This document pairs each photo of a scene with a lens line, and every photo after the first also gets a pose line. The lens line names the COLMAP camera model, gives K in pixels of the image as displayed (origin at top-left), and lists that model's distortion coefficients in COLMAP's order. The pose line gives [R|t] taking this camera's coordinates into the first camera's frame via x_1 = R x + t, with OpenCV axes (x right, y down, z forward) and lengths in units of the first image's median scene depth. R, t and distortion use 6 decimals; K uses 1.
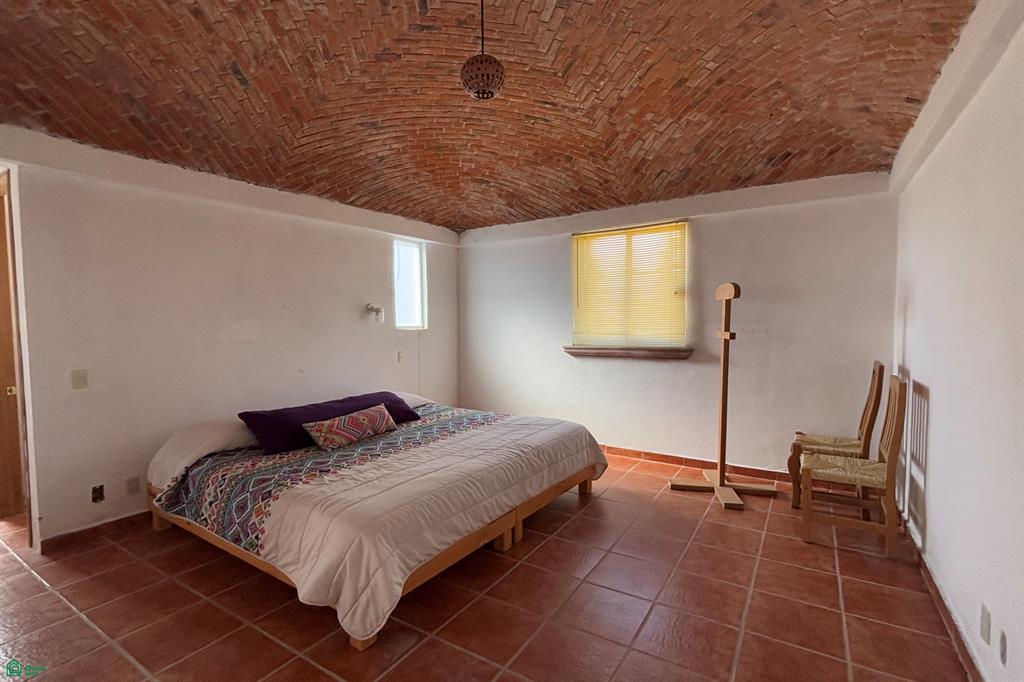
lens RADIAL K [[469.0, 0, 510.0], [0, 469.0, 364.2], [0, 0, 1]] dist [-0.000239, 0.001575]
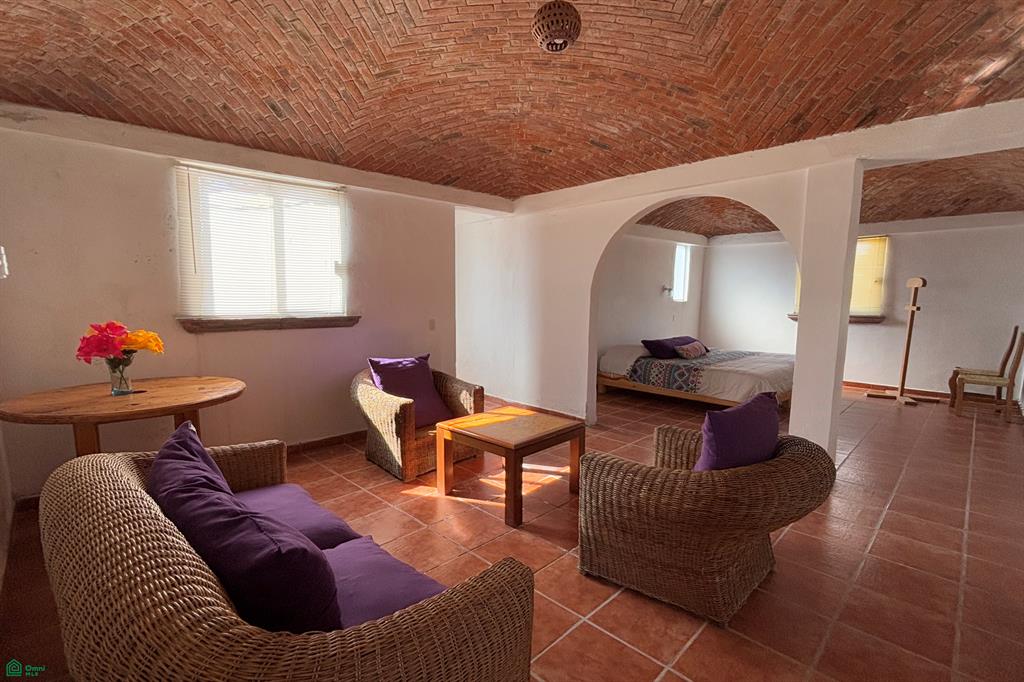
lens RADIAL K [[469.0, 0, 510.0], [0, 469.0, 364.2], [0, 0, 1]] dist [-0.000239, 0.001575]
pose [[0.974729, 0.049044, -0.217940, -0.557224], [-0.034921, 0.997061, 0.068189, 0.071164], [0.220644, -0.058855, 0.973577, -0.946237]]
